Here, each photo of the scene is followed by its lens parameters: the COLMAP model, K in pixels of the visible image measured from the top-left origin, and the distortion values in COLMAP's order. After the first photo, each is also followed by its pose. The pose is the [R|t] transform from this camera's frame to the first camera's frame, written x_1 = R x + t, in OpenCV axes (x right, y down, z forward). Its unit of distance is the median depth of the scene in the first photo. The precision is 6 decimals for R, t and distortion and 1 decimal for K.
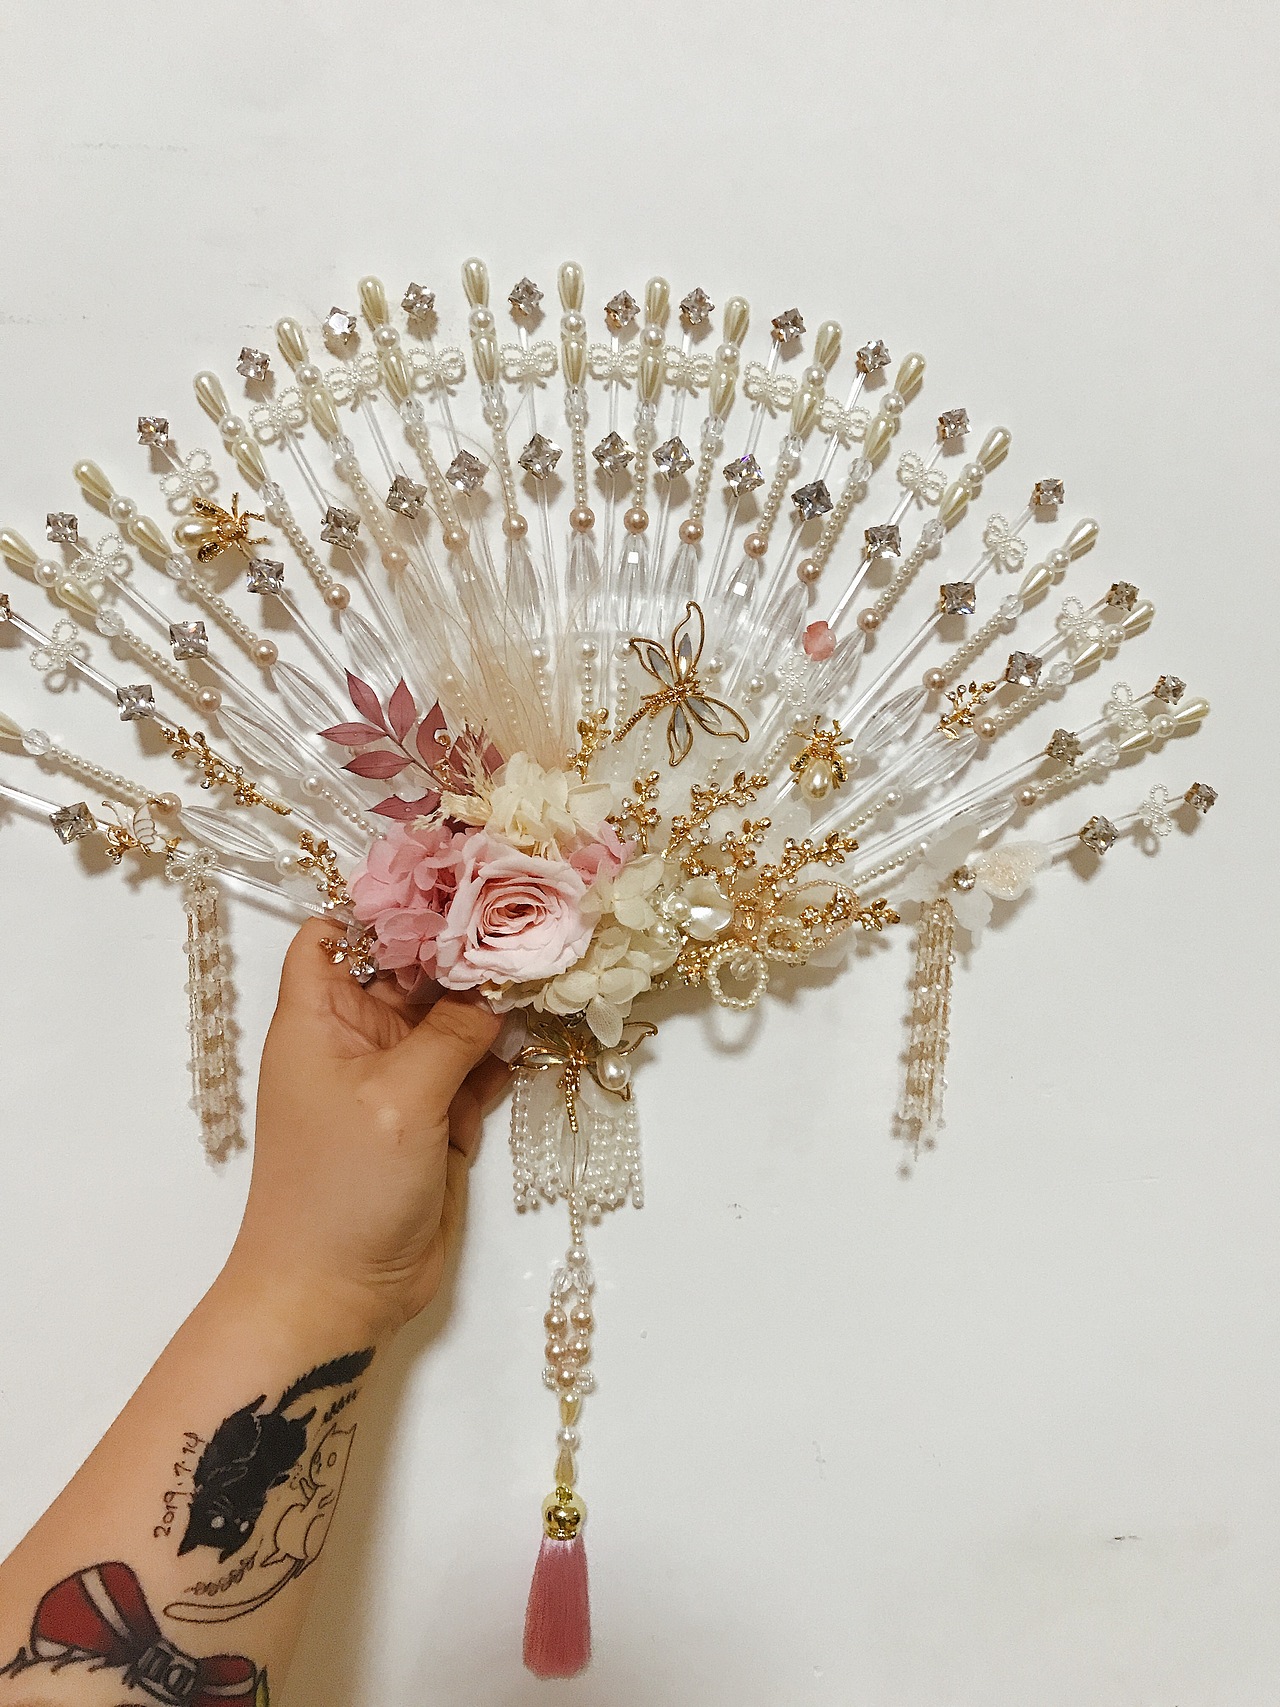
lens RADIAL K [[1358.8, 0, 633.4], [0, 1358.8, 889.7], [0, 0, 1]] dist [0.117930, -0.297658]
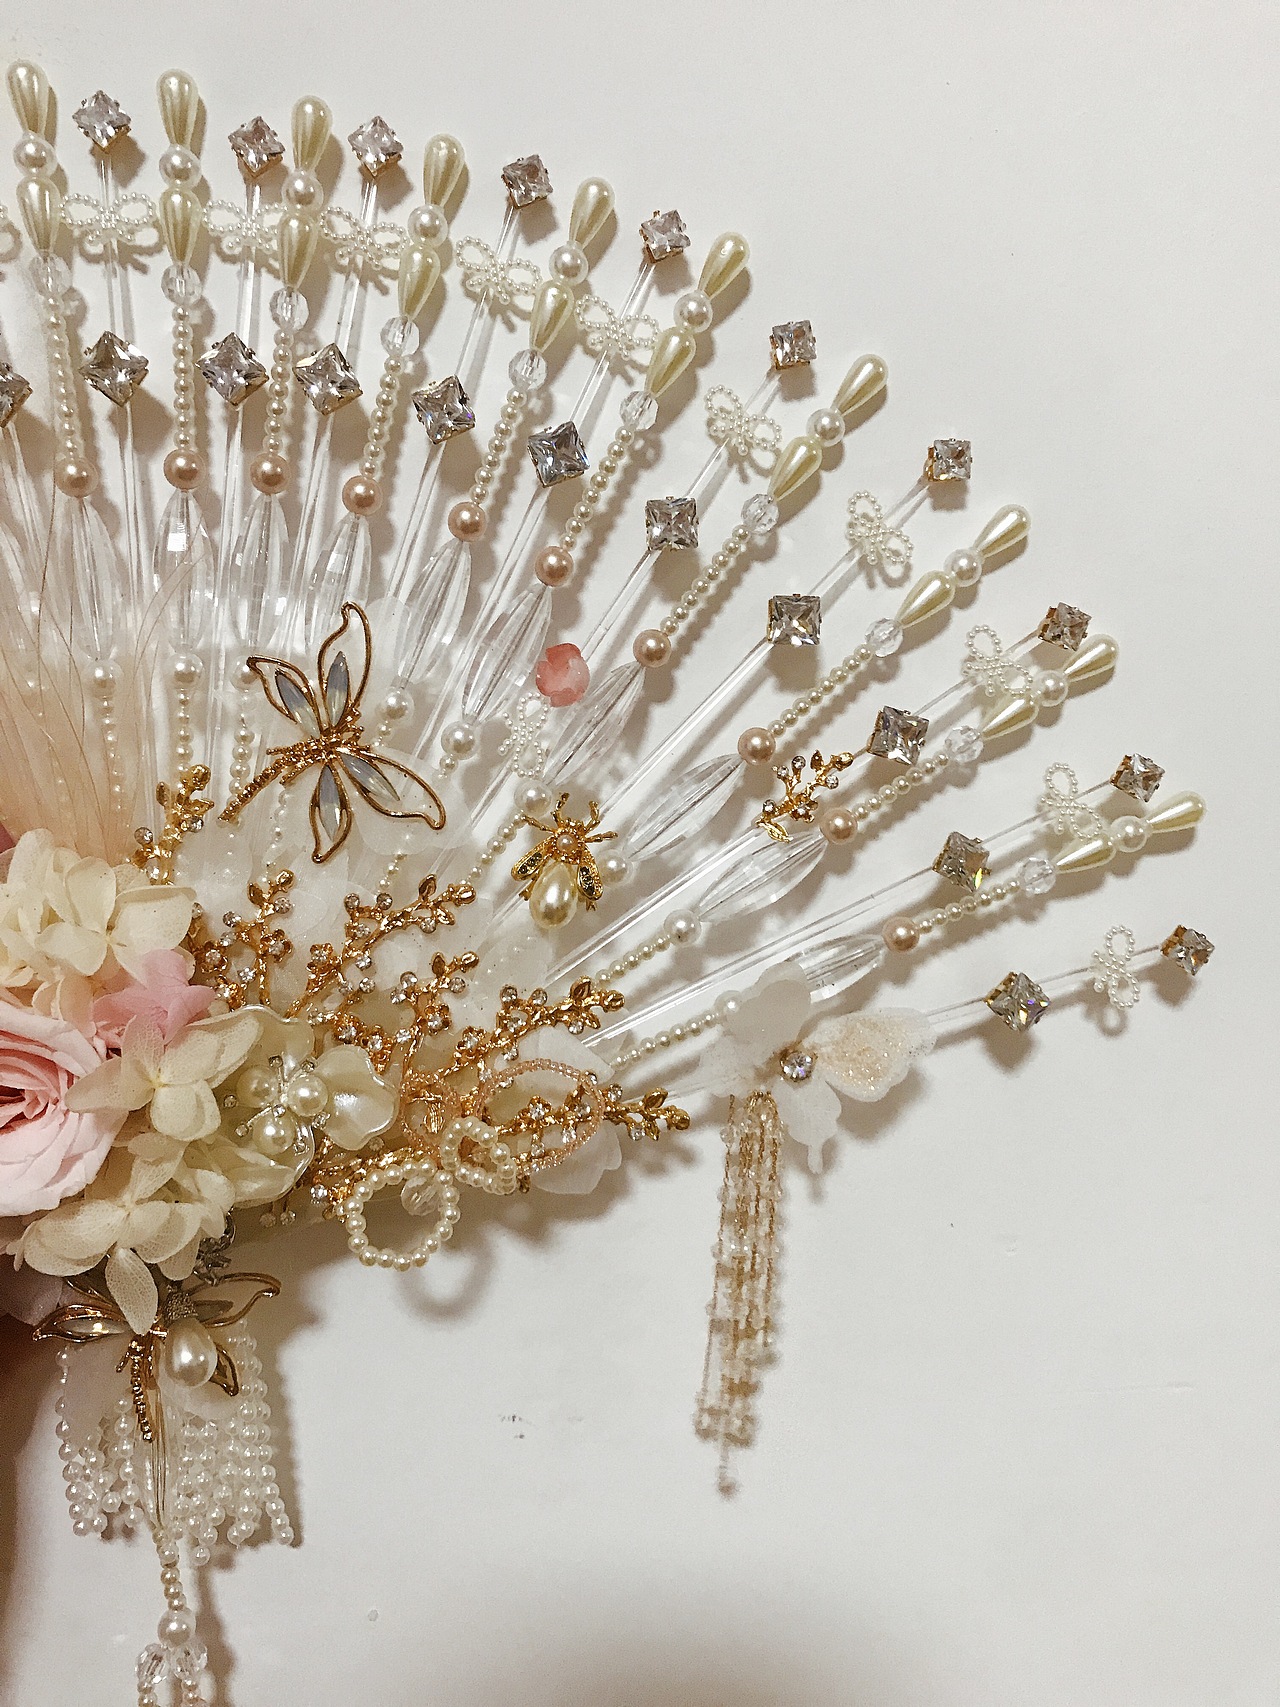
lens RADIAL K [[1358.8, 0, 633.4], [0, 1358.8, 889.7], [0, 0, 1]] dist [0.117930, -0.297658]
pose [[0.997399, 0.042656, -0.058093, 0.202813], [-0.046608, 0.996564, -0.068468, -0.041340], [0.054973, 0.070997, 0.995960, 0.373948]]
